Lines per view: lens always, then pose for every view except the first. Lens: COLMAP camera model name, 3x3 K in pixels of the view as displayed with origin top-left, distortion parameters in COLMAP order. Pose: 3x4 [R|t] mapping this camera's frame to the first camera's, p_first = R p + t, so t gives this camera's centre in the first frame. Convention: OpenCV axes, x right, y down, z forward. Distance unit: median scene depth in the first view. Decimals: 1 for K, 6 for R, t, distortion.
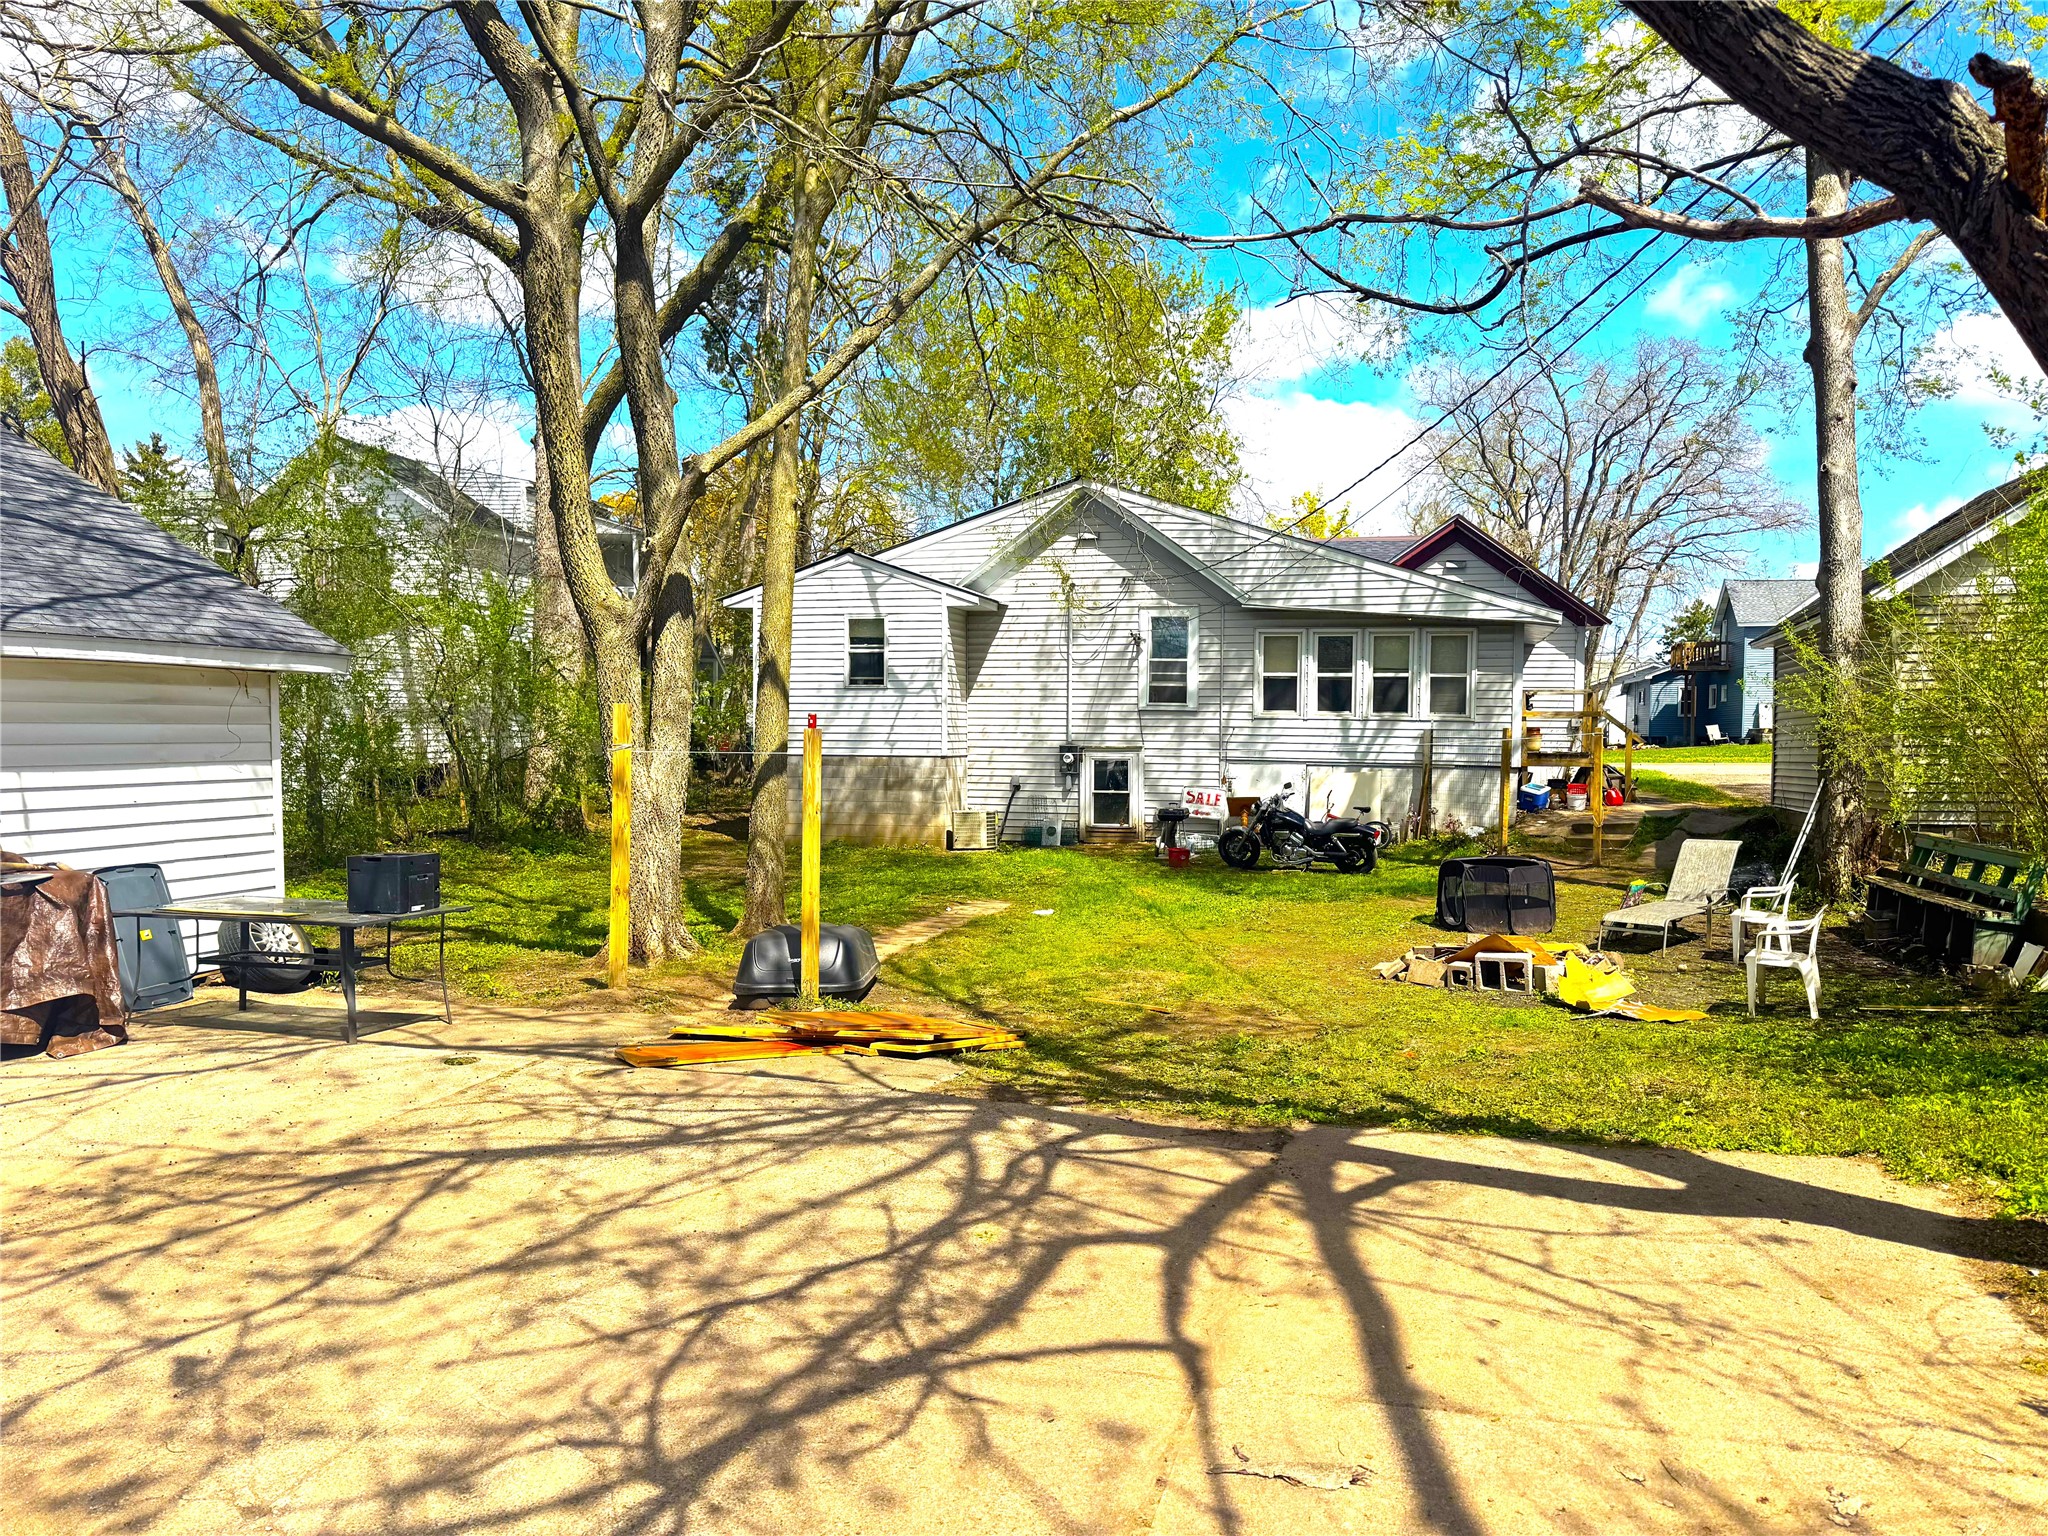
lens RADIAL K [[1511.1, 0, 1030.5], [0, 1511.1, 772.8], [0, 0, 1]] dist [0.074854, -0.109327]
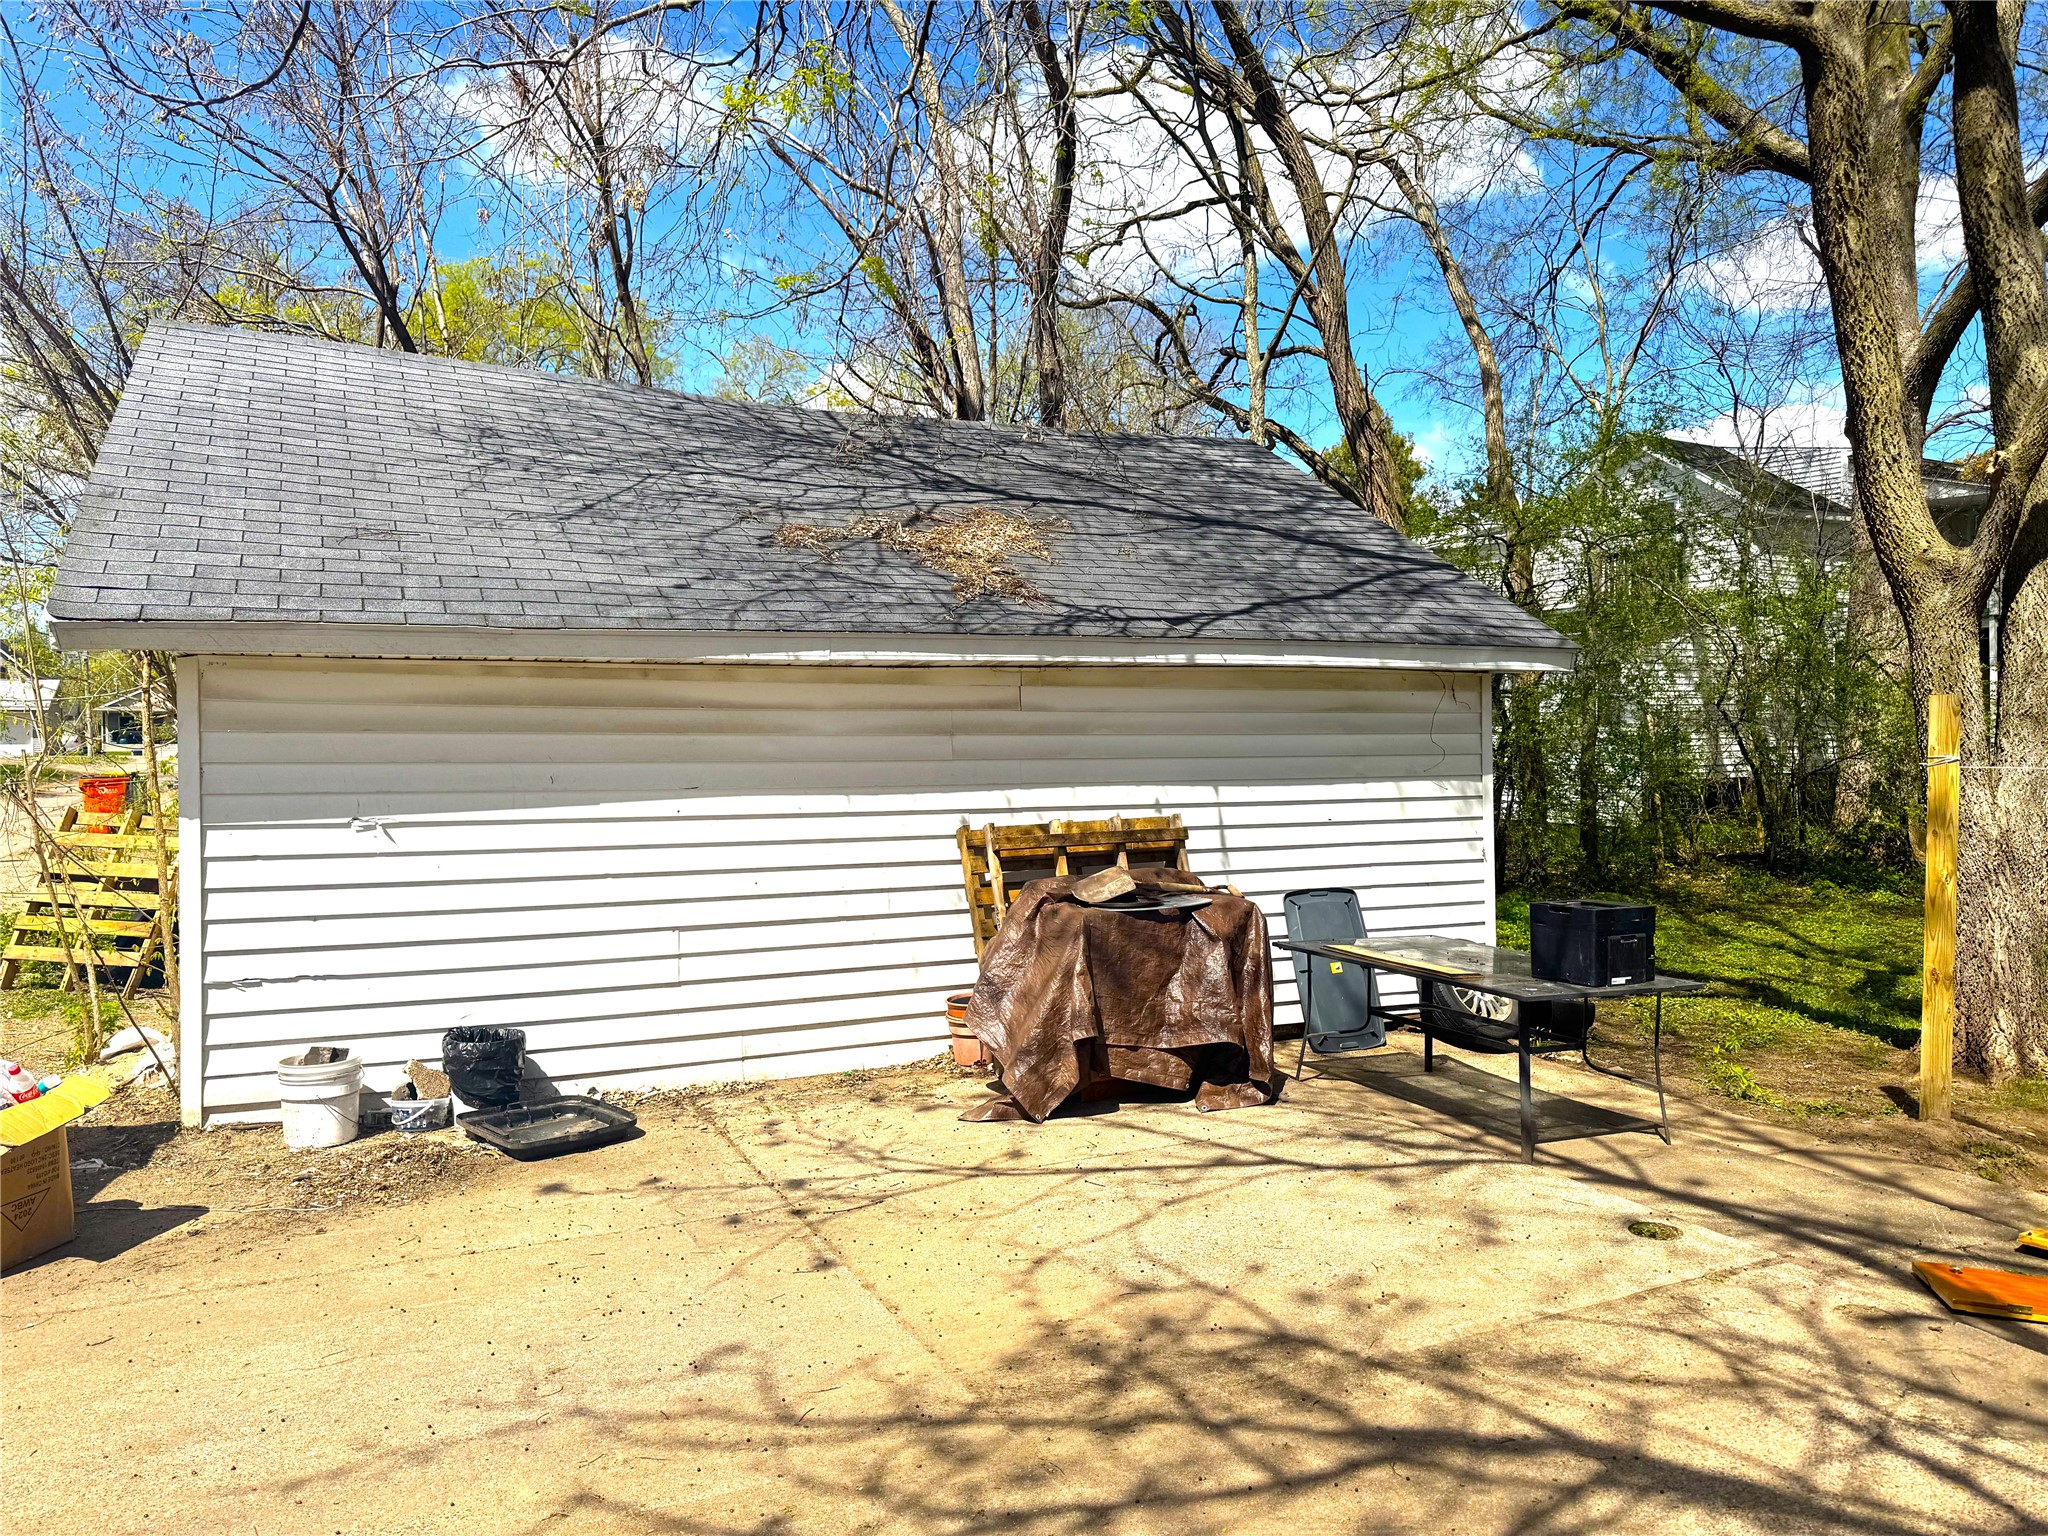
lens RADIAL K [[1537.2, 0, 988.4], [0, 1537.2, 768.5], [0, 0, 1]] dist [0.115092, -0.140861]
pose [[0.679260, 0.004916, -0.733882, -0.043217], [-0.012569, 0.999909, -0.004936, -0.004391], [0.733791, 0.012577, 0.679259, 0.203412]]
